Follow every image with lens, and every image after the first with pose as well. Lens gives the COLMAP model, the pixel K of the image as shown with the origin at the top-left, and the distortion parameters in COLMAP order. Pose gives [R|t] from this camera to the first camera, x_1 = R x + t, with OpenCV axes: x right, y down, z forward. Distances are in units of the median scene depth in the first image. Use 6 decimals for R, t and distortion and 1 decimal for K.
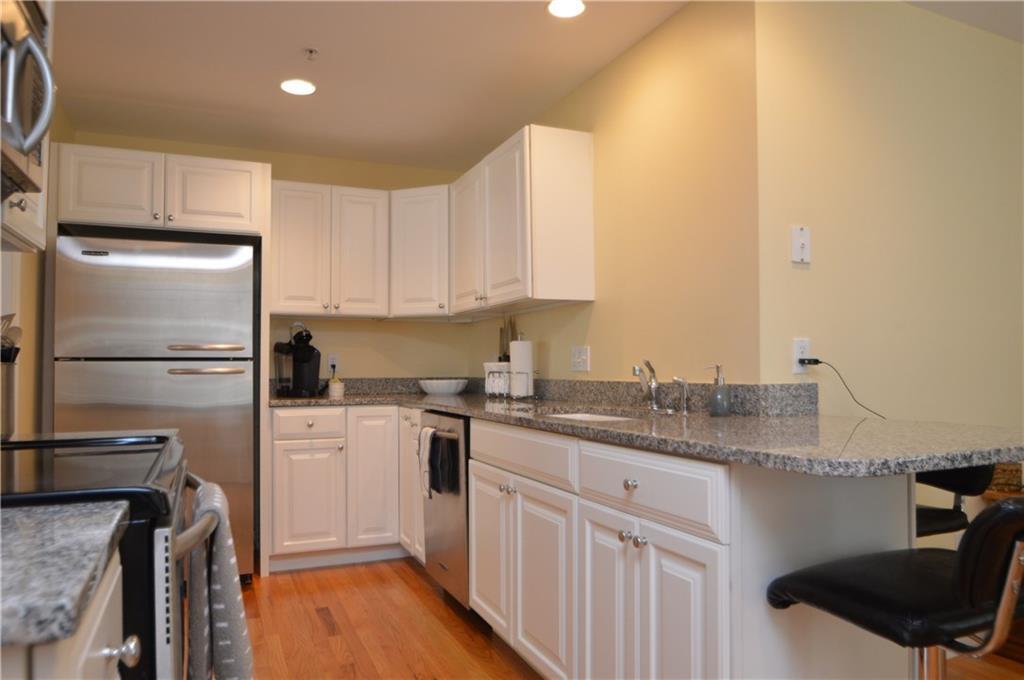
lens RADIAL K [[691.9, 0, 516.1], [0, 691.9, 348.5], [0, 0, 1]] dist [-0.045982, 0.008384]
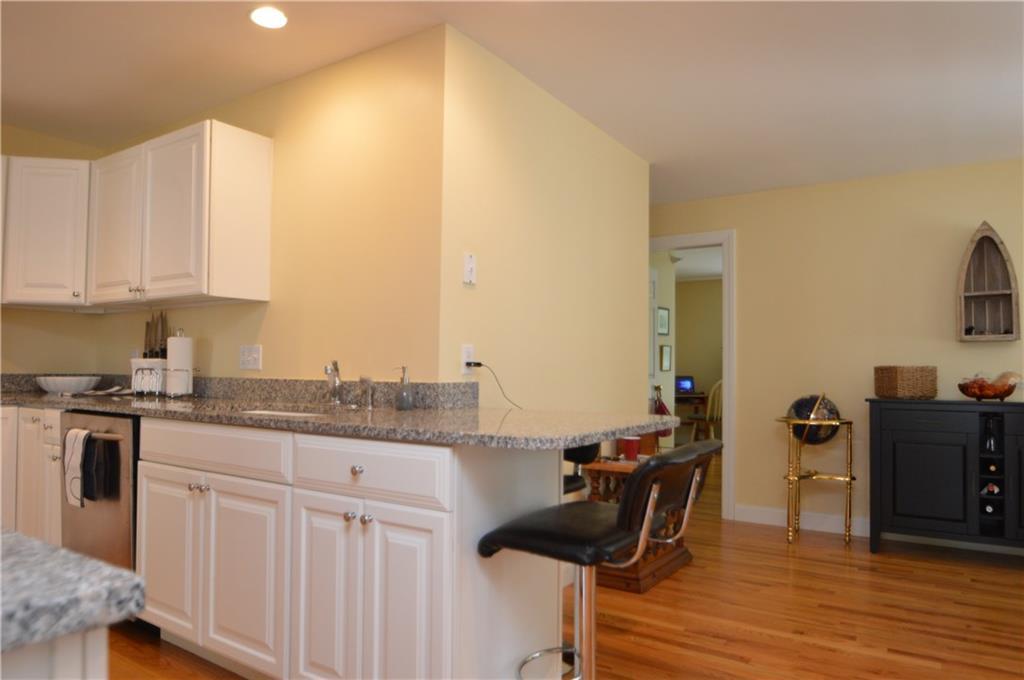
lens RADIAL K [[664.9, 0, 515.4], [0, 664.9, 343.9], [0, 0, 1]] dist [-0.032959, 0.002201]
pose [[0.840642, 0.033084, 0.540580, -0.135081], [-0.029373, 0.999448, -0.015490, -0.001200], [-0.540795, -0.002857, 0.841150, -0.038667]]
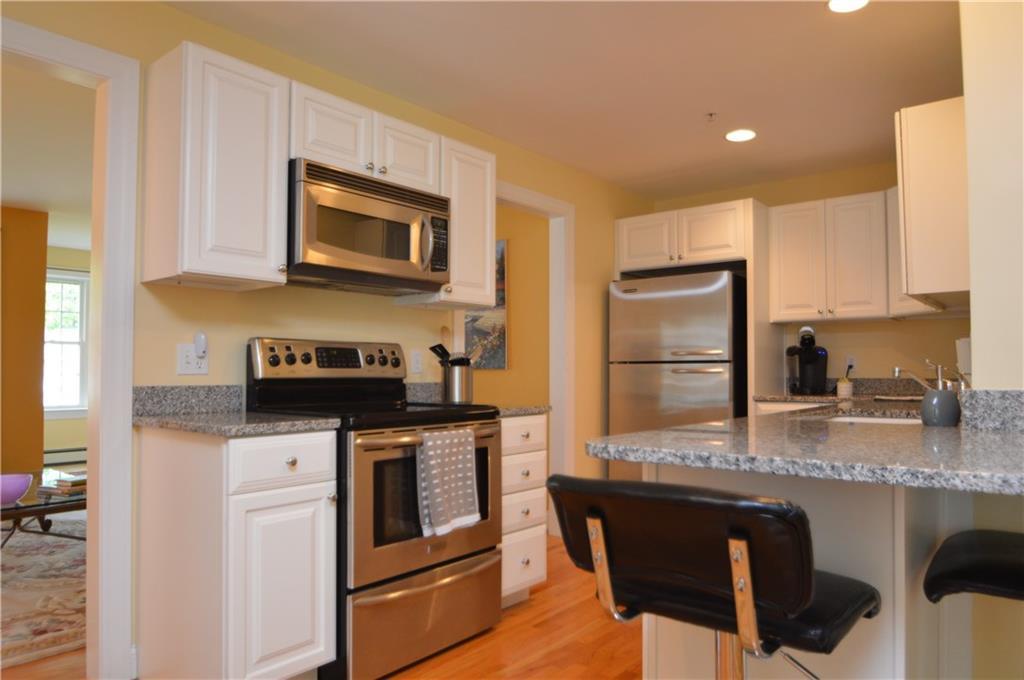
lens RADIAL K [[664.9, 0, 508.5], [0, 664.9, 346.6], [0, 0, 1]] dist [-0.032959, 0.002201]
pose [[0.457364, -0.027633, -0.888850, 0.669078], [0.024632, 0.999527, -0.018400, 0.001199], [0.888939, -0.013479, 0.457828, 0.130986]]
